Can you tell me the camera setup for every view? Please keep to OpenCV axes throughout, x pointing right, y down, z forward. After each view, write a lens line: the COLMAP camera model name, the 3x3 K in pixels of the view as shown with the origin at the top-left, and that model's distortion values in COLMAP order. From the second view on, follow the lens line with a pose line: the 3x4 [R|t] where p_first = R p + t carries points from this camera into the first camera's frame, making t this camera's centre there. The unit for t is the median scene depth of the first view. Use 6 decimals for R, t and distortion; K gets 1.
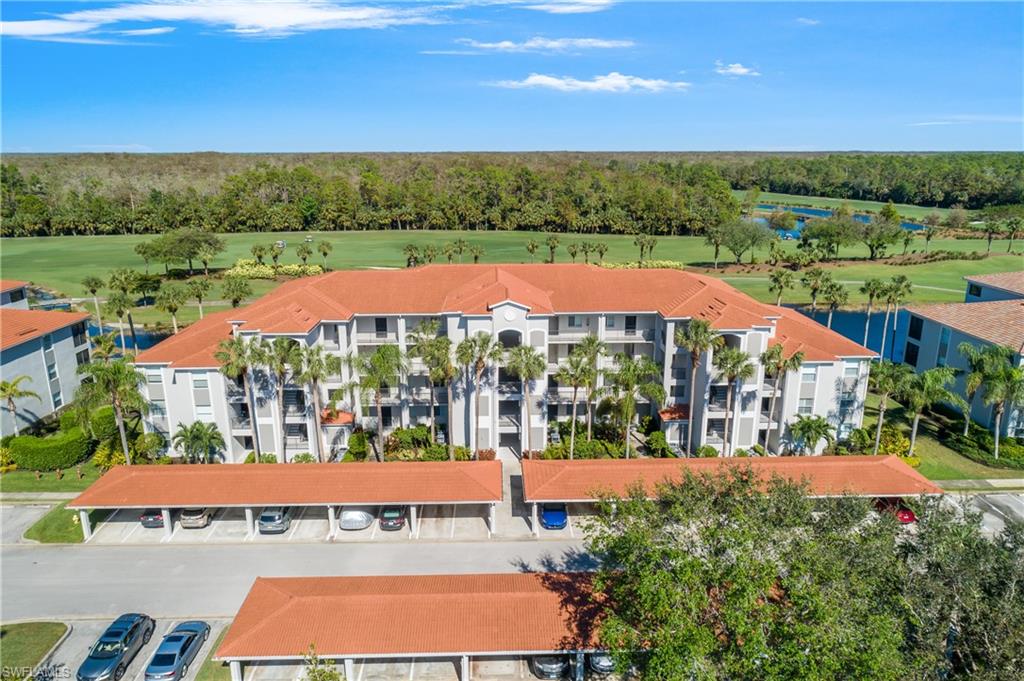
lens RADIAL K [[682.4, 0, 512.0], [0, 682.4, 340.5], [0, 0, 1]] dist [0.008676, -0.000627]
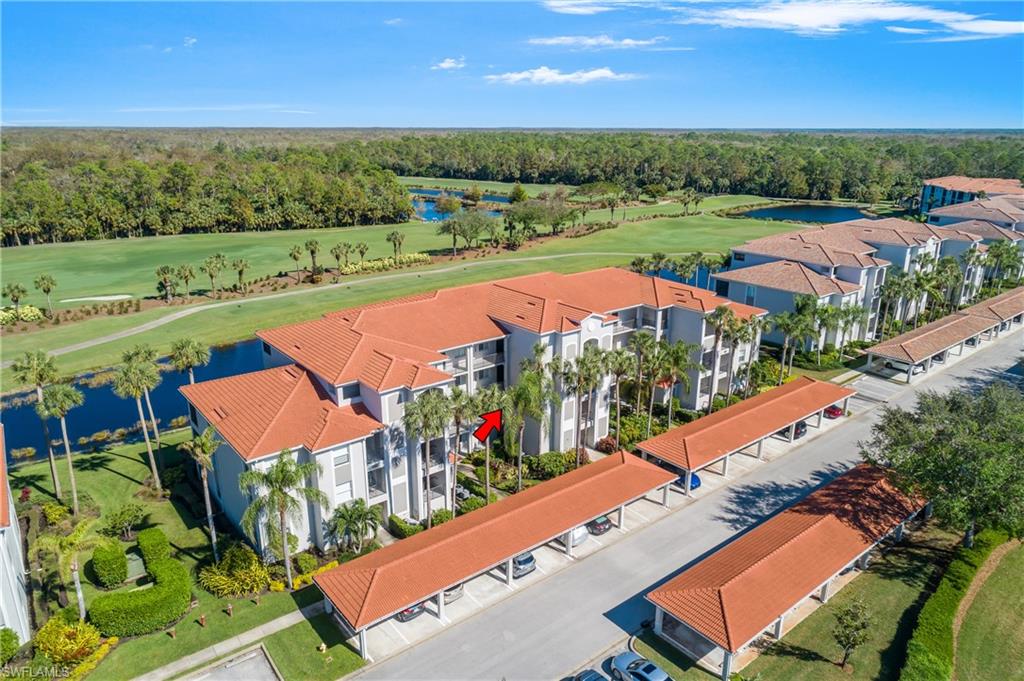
lens RADIAL K [[682.4, 0, 512.0], [0, 682.4, 340.5], [0, 0, 1]] dist [0.008676, -0.000627]
pose [[0.802161, -0.177892, 0.569993, -0.191445], [0.159411, 0.983744, 0.082679, -0.032382], [-0.575435, 0.024541, 0.817479, 0.035634]]
